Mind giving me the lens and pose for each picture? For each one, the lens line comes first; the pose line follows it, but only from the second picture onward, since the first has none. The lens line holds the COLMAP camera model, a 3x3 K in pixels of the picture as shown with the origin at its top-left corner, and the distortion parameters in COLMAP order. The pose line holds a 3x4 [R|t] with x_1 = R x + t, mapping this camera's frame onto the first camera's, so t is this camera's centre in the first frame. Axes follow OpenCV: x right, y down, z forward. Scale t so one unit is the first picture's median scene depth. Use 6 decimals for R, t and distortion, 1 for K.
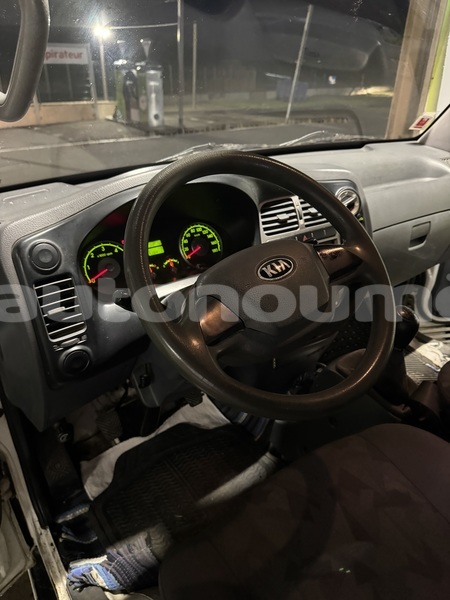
lens RADIAL K [[427.8, 0, 225.5], [0, 427.8, 300.0], [0, 0, 1]] dist [0.010753, -0.006185]
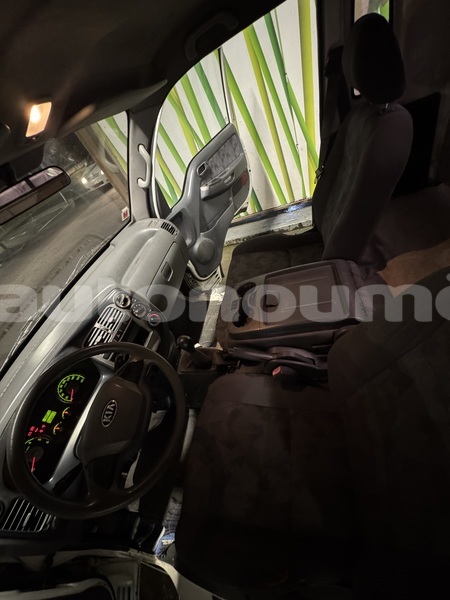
lens RADIAL K [[240.1, 0, 225.2], [0, 240.1, 300.1], [0, 0, 1]] dist [-0.009900, -0.000895]
pose [[0.651351, -0.695007, 0.304478, 0.271379], [0.651149, 0.717995, 0.245945, -0.202982], [-0.389547, 0.038063, 0.920220, -0.105611]]
